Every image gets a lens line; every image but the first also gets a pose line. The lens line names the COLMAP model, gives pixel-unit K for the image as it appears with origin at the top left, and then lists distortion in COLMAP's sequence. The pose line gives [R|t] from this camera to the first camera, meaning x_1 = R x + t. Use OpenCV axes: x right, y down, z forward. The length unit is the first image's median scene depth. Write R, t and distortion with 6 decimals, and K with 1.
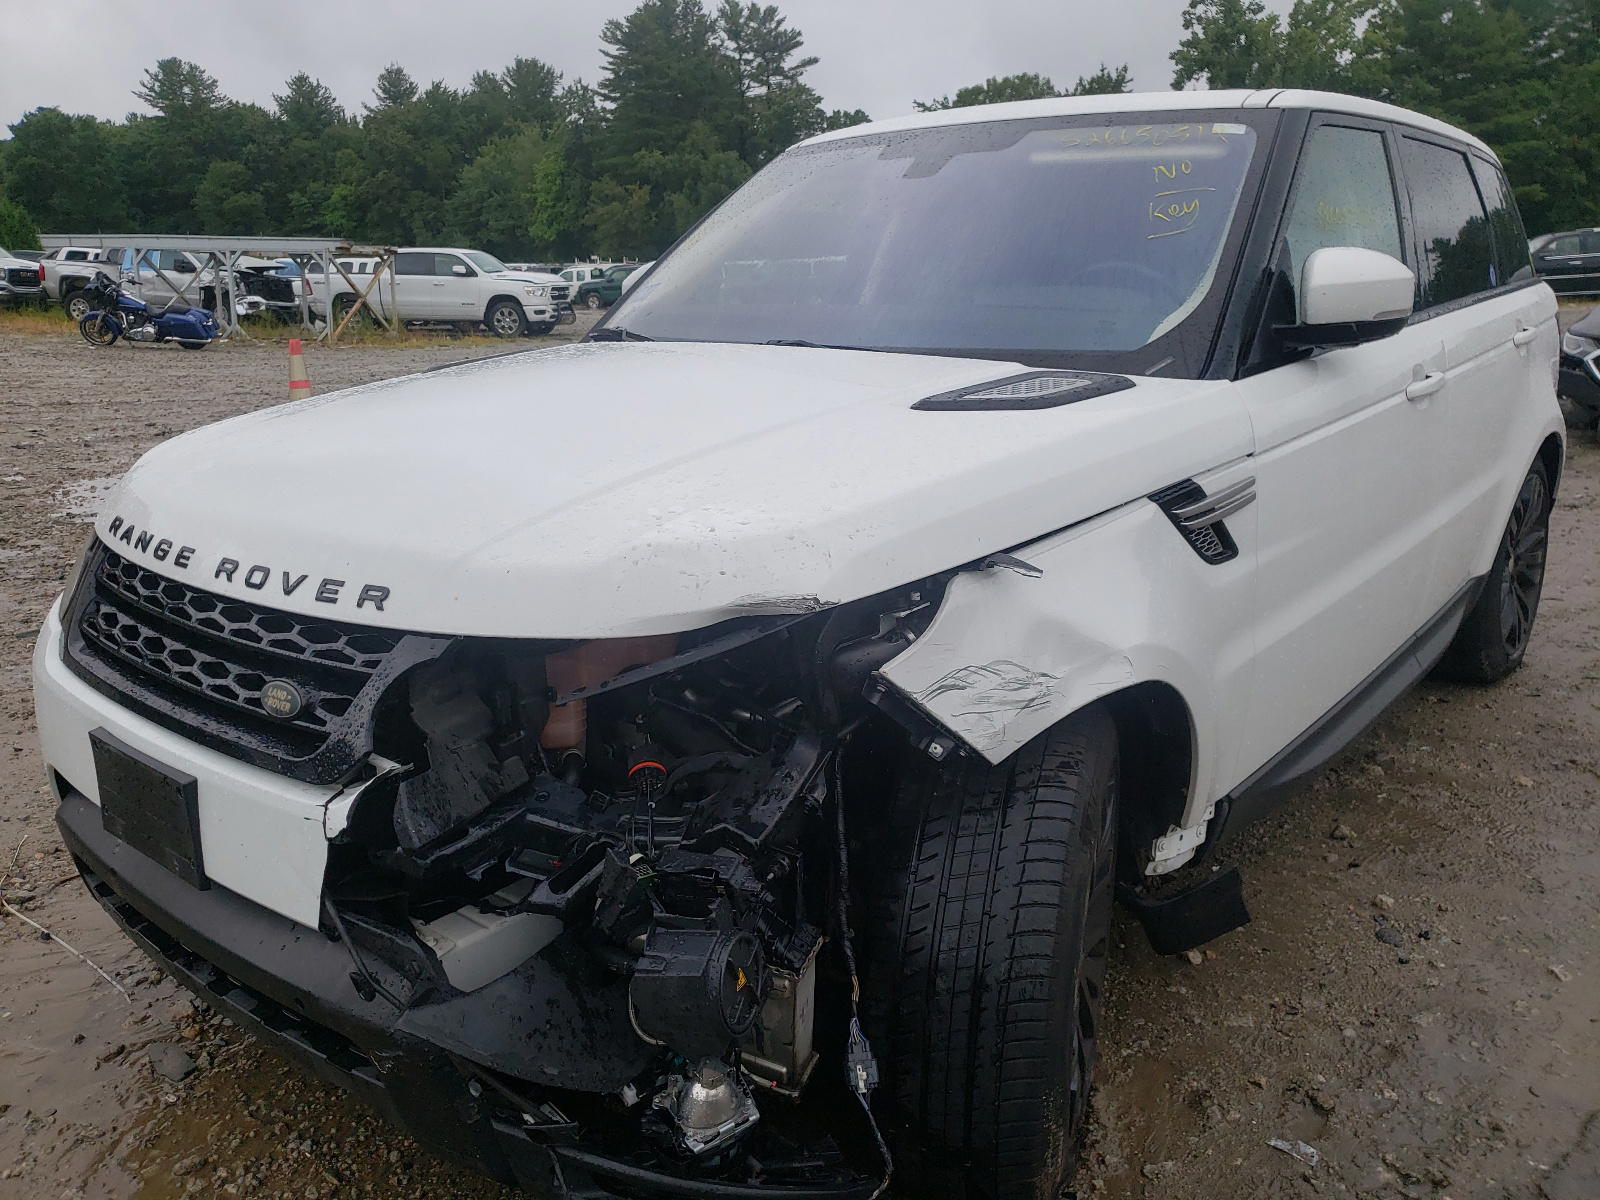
lens RADIAL K [[1491.6, 0, 800.0], [0, 1491.6, 600.0], [0, 0, 1]] dist [-0.000020, 0.058576]
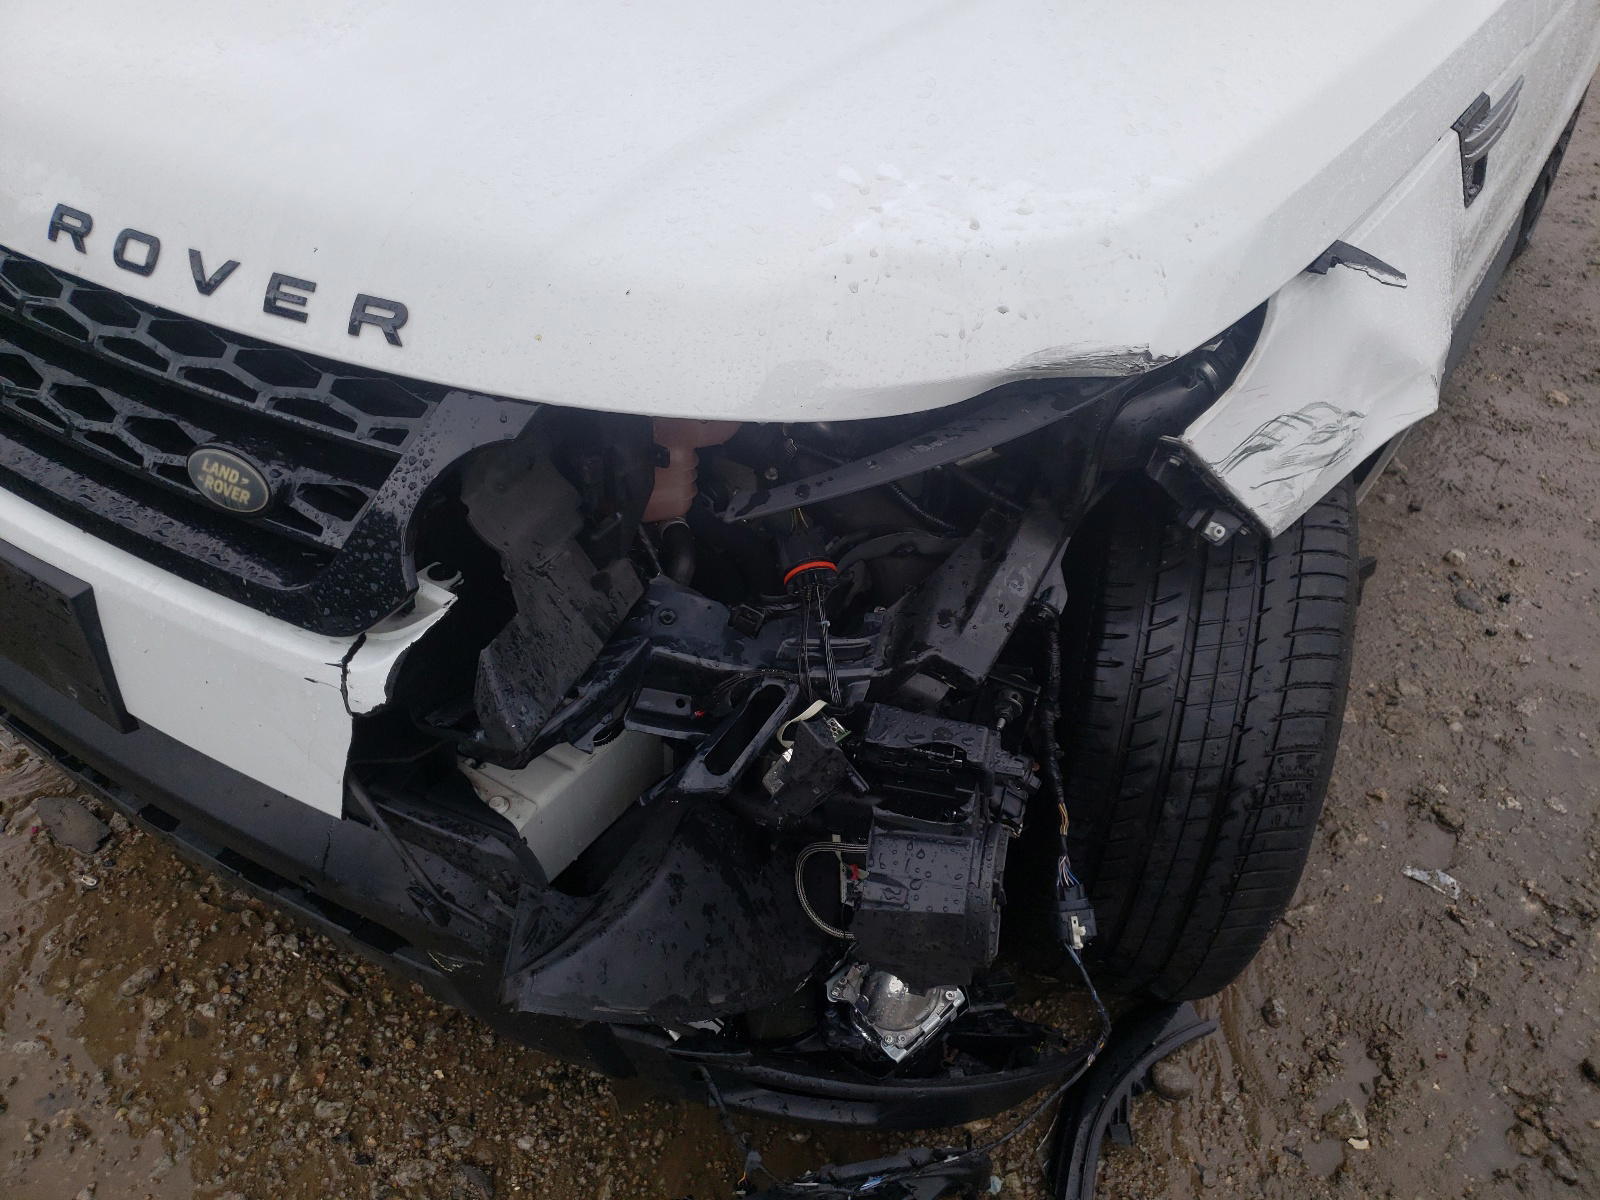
lens RADIAL K [[1321.3, 0, 800.0], [0, 1321.3, 600.0], [0, 0, 1]] dist [0.012300, 0.017708]
pose [[0.982071, -0.039741, 0.184273, -0.213468], [-0.035687, 0.920655, 0.388742, -0.103718], [-0.185101, -0.388348, 0.902731, 0.436065]]
